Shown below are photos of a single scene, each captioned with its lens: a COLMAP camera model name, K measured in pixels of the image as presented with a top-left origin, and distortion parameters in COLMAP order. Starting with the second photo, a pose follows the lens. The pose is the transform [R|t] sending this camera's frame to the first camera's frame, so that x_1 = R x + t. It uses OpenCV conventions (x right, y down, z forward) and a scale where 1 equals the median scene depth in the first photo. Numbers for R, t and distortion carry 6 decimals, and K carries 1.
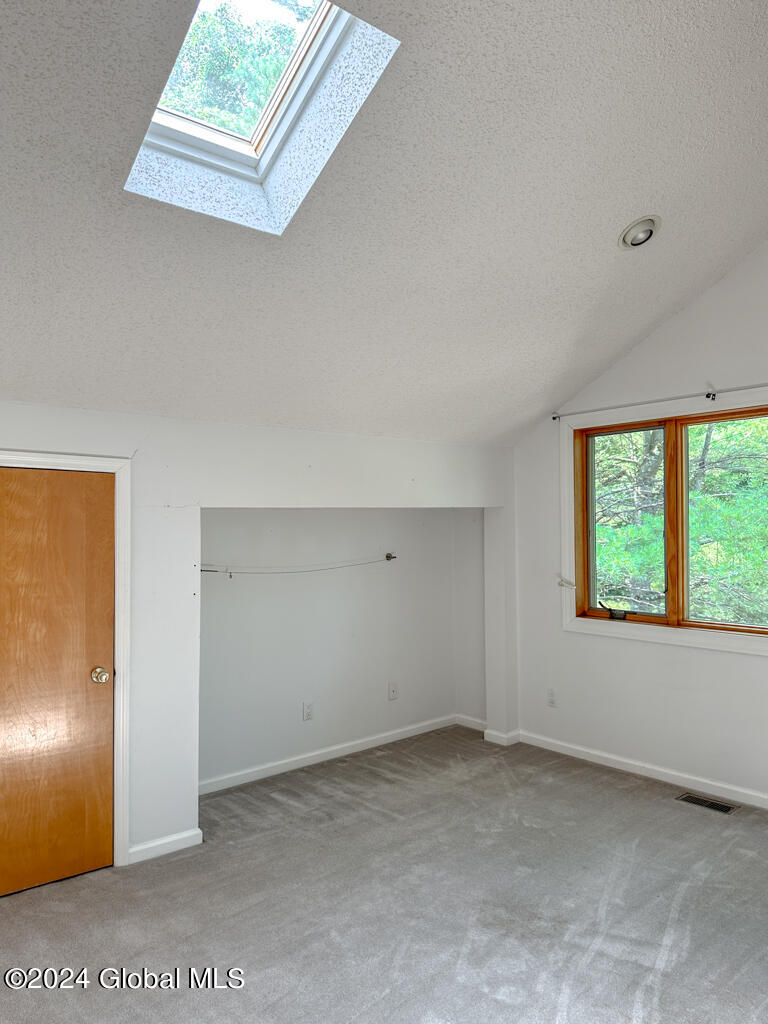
lens RADIAL K [[734.1, 0, 384.0], [0, 734.1, 512.0], [0, 0, 1]] dist [0.008908, -0.006197]
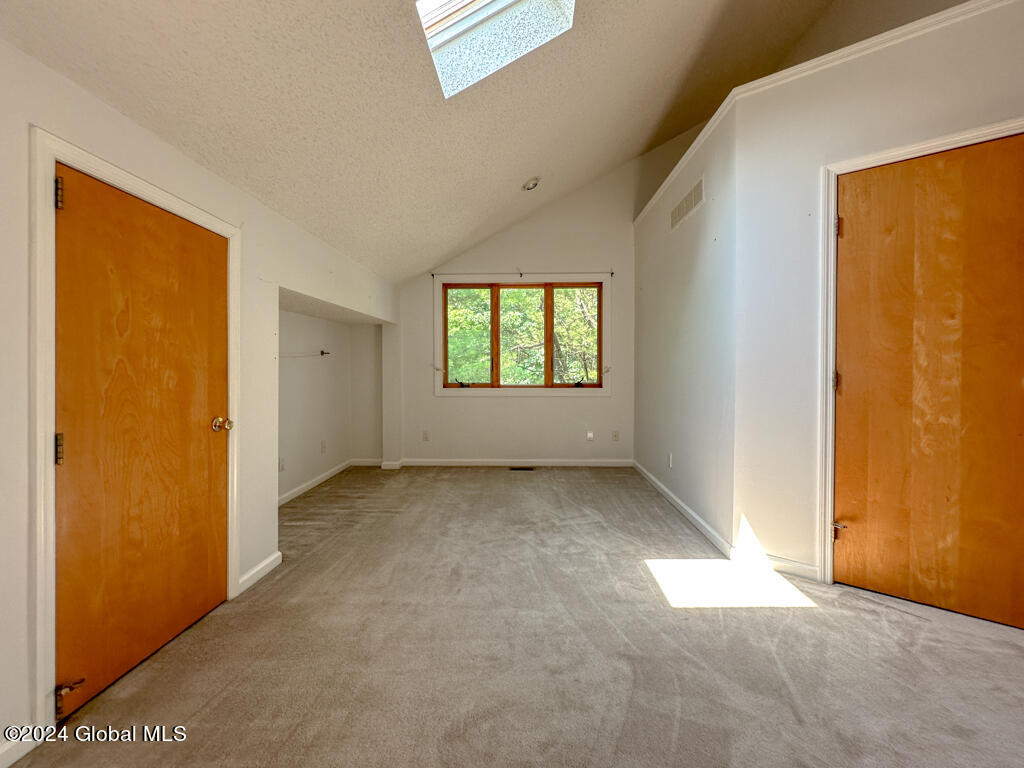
lens RADIAL K [[413.3, 0, 513.9], [0, 413.3, 364.3], [0, 0, 1]] dist [-0.000481, -0.000035]
pose [[0.678444, 0.015929, 0.734479, -0.525456], [-0.017177, 0.999836, -0.005817, 0.128655], [-0.734451, -0.008669, 0.678606, 0.276058]]
